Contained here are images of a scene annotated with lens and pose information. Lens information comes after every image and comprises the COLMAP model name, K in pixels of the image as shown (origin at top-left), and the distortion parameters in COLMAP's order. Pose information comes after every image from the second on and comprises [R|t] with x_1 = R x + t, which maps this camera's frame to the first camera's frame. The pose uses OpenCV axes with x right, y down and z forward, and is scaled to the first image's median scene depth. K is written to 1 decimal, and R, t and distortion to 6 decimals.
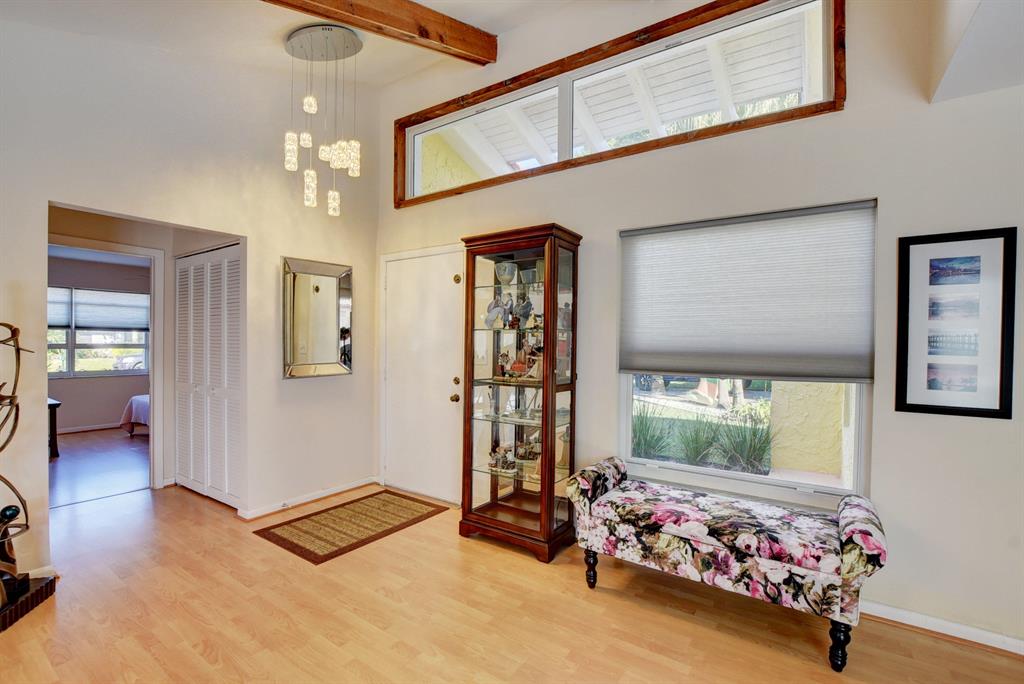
lens RADIAL K [[455.1, 0, 510.8], [0, 455.1, 344.0], [0, 0, 1]] dist [-0.029247, -0.000435]
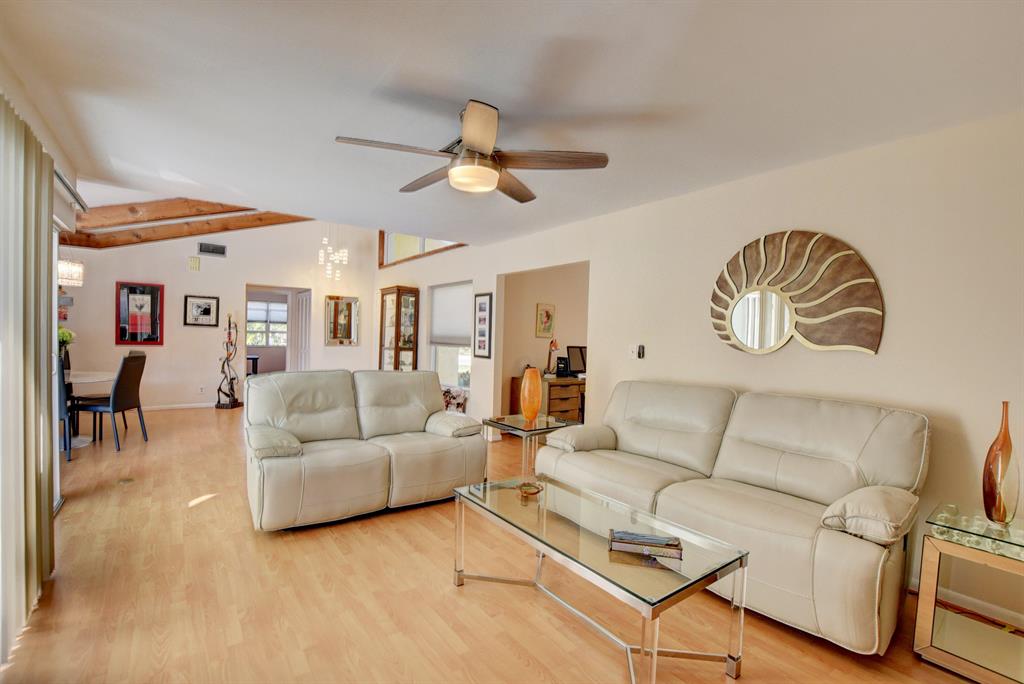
lens RADIAL K [[455.1, 0, 513.2], [0, 455.1, 344.7], [0, 0, 1]] dist [-0.029247, -0.000435]
pose [[0.945175, 0.028786, -0.325293, 1.331061], [-0.027081, 0.999586, 0.009769, 0.024899], [0.325439, -0.000424, 0.945563, -1.045833]]
